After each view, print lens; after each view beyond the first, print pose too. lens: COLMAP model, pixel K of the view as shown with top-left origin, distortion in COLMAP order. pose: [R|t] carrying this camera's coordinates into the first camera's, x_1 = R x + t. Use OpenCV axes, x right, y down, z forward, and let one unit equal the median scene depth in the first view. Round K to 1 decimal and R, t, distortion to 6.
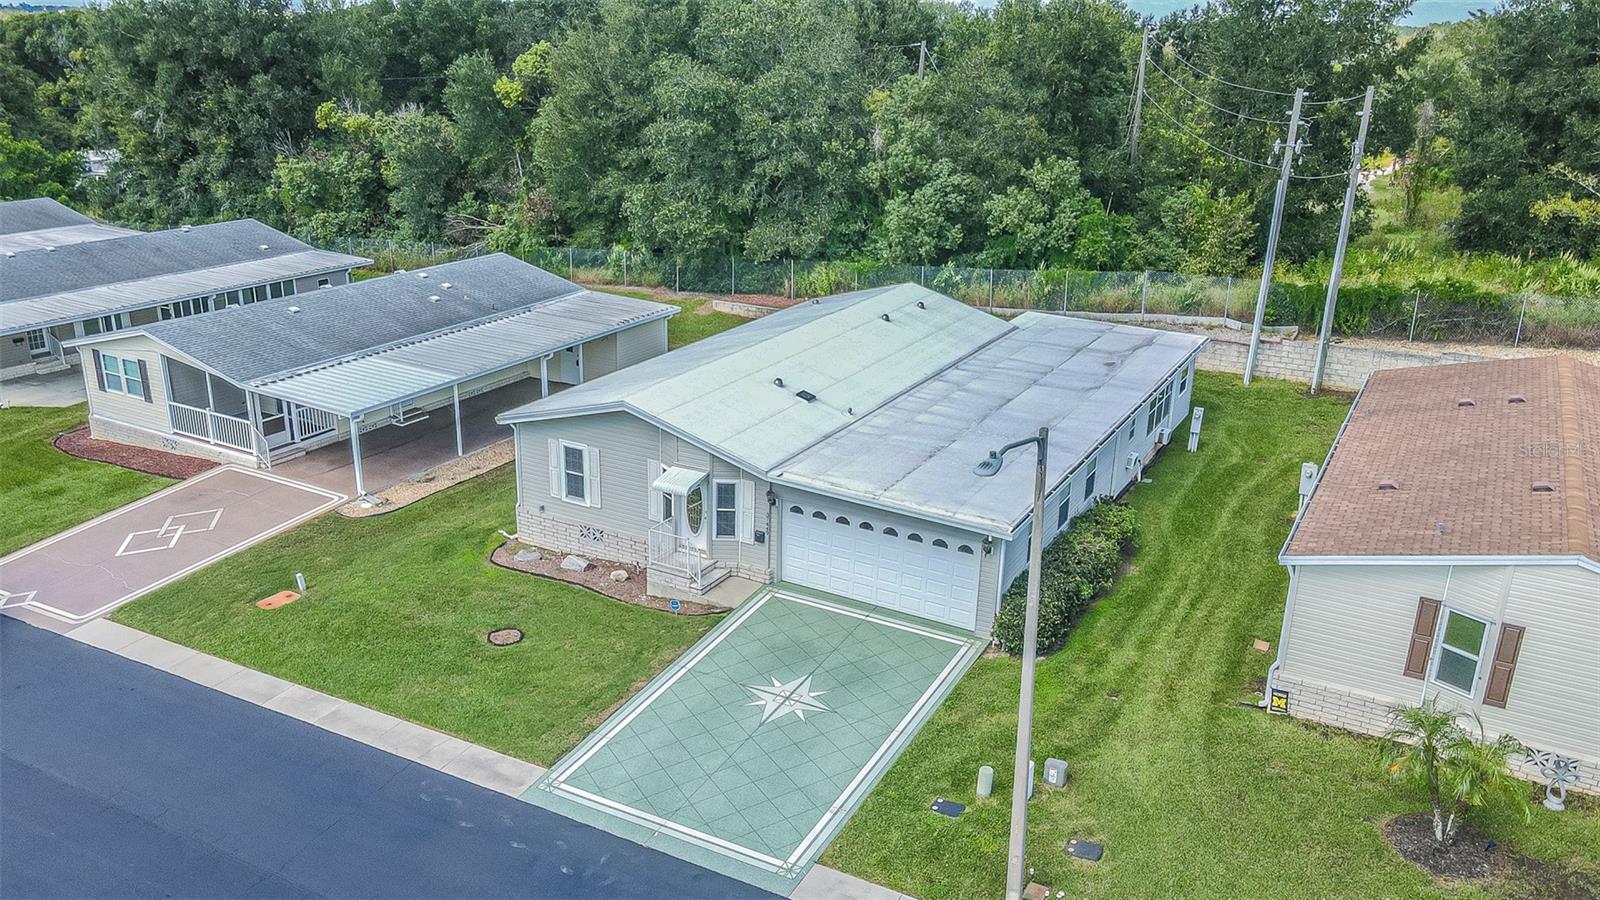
lens RADIAL K [[1232.4, 0, 767.9], [0, 1232.4, 463.6], [0, 0, 1]] dist [-0.012087, 0.048814]
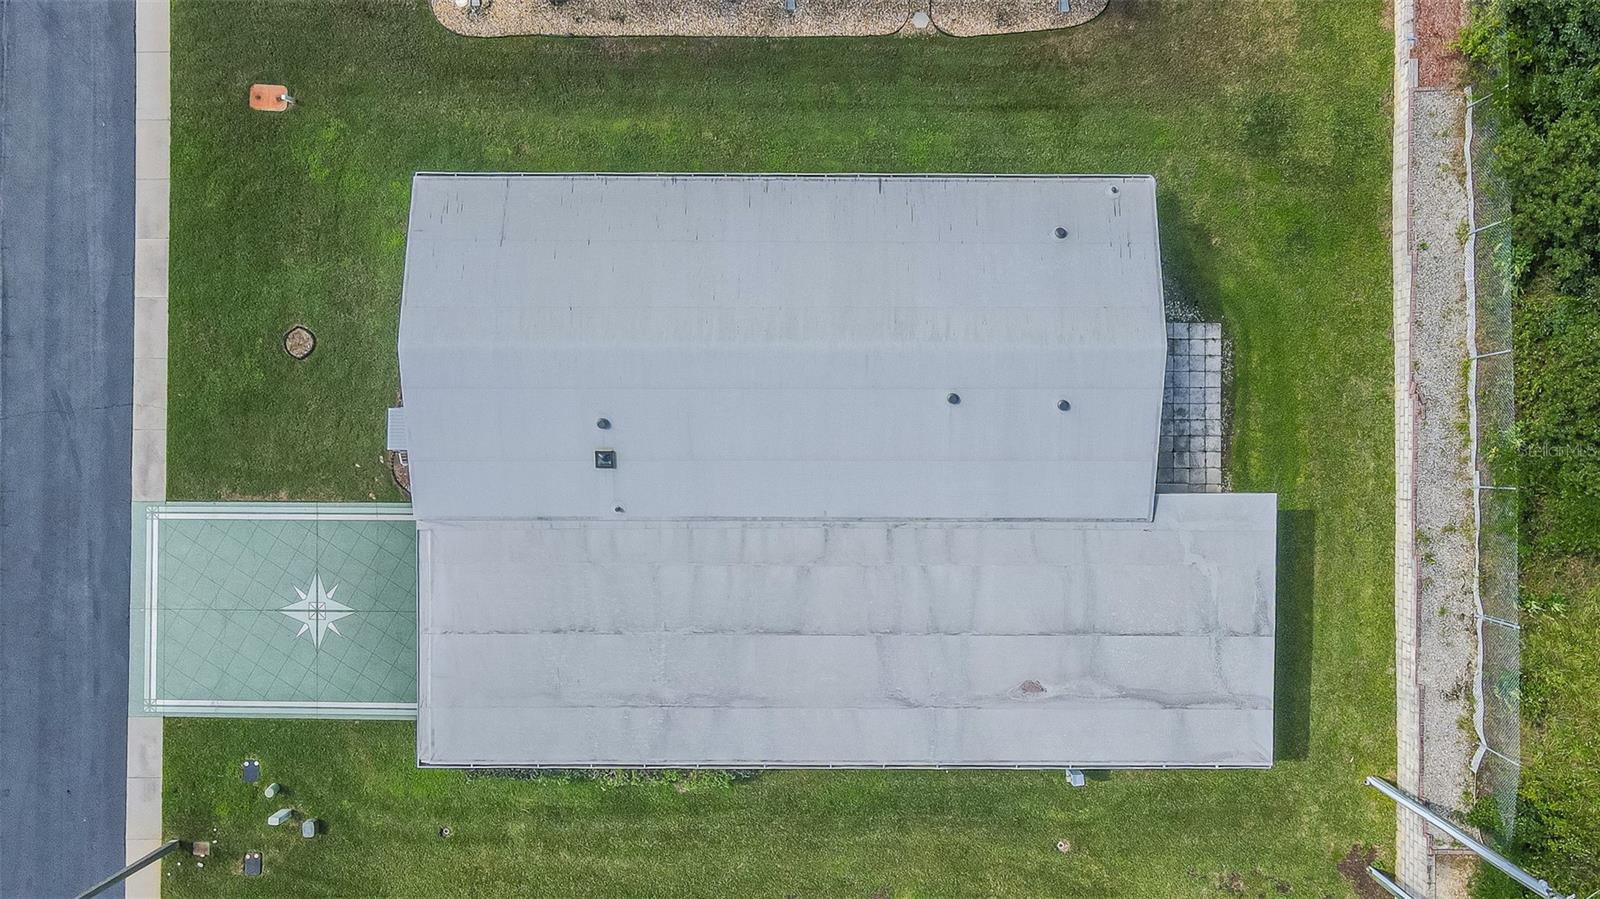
lens RADIAL K [[1188.9, 0, 800.0], [0, 1188.9, 449.5], [0, 0, 1]] dist [-0.009525, 0.042672]
pose [[0.497707, 0.867327, -0.005599, 0.086412], [-0.285366, 0.169844, 0.943249, -0.780012], [0.819057, -0.467864, 0.332038, 0.731589]]
